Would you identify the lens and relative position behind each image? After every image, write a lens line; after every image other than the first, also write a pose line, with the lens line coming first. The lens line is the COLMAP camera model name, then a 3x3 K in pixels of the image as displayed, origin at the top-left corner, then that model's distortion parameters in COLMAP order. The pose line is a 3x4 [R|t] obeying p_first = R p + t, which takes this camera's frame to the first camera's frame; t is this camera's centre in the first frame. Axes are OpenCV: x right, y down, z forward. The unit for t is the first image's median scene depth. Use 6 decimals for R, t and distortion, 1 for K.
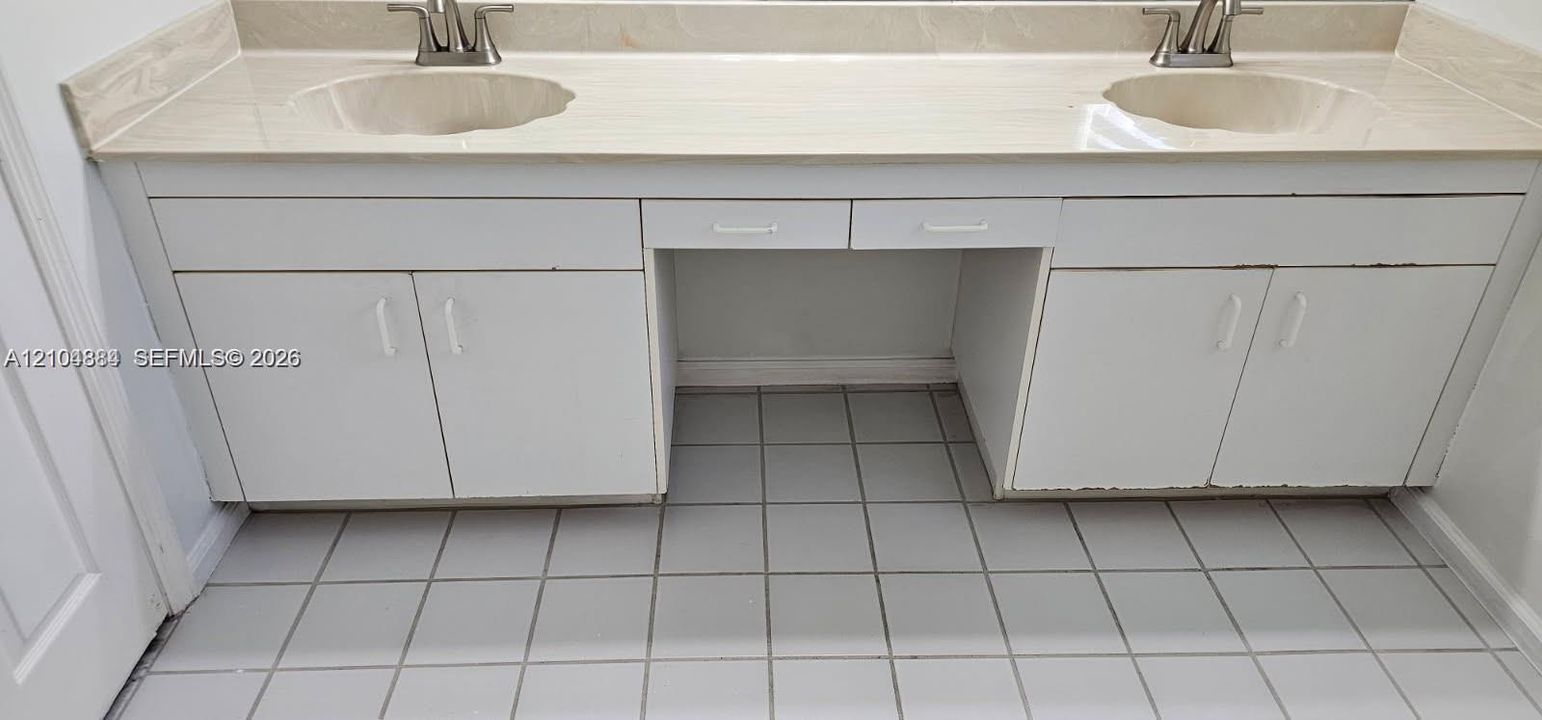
lens RADIAL K [[1058.0, 0, 780.7], [0, 1058.0, 351.4], [0, 0, 1]] dist [0.031295, -0.002305]
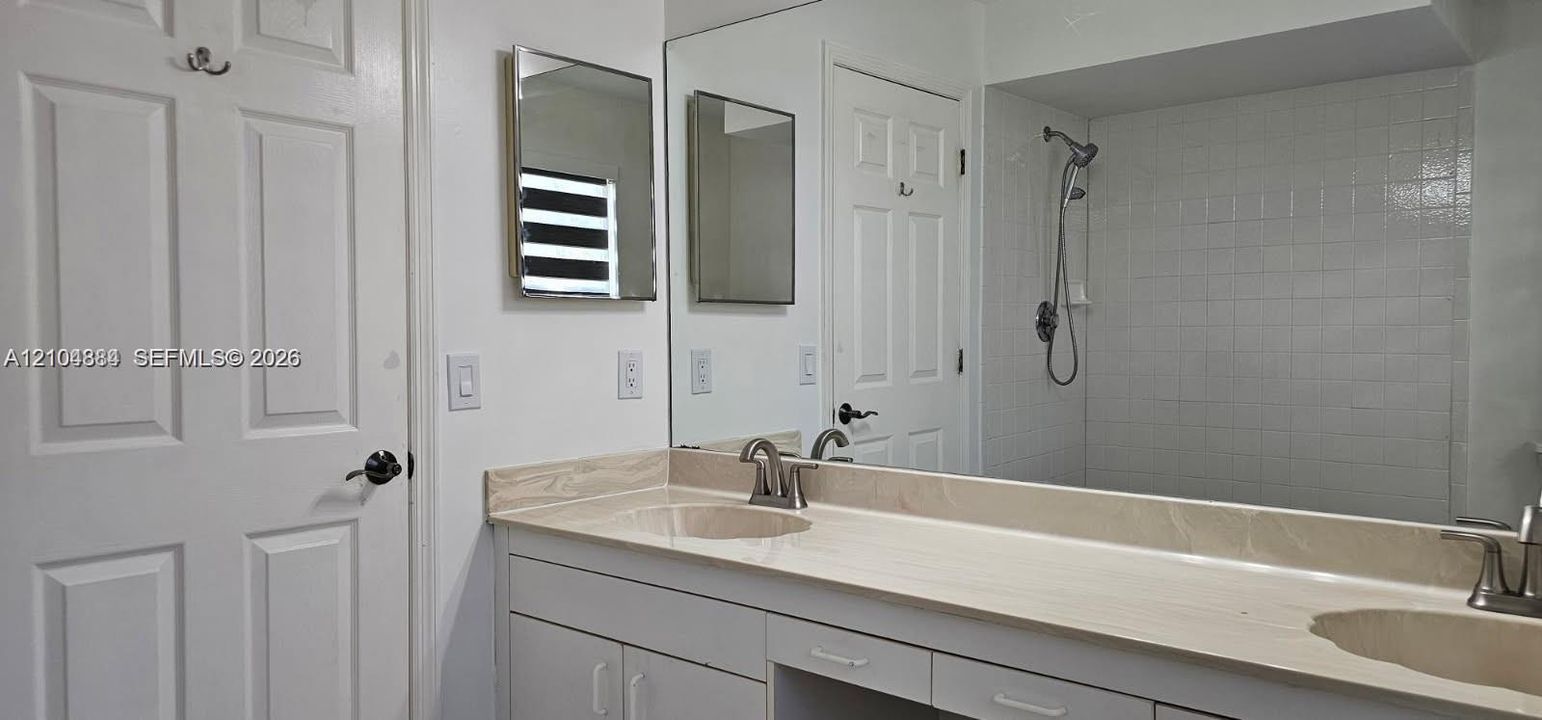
lens RADIAL K [[1058.0, 0, 780.7], [0, 1058.0, 351.4], [0, 0, 1]] dist [0.031295, -0.002305]
pose [[0.746661, 0.001959, -0.665202, 0.514319], [-0.325508, 0.873168, -0.362797, 0.013806], [0.580122, 0.487415, 0.652598, 0.122717]]
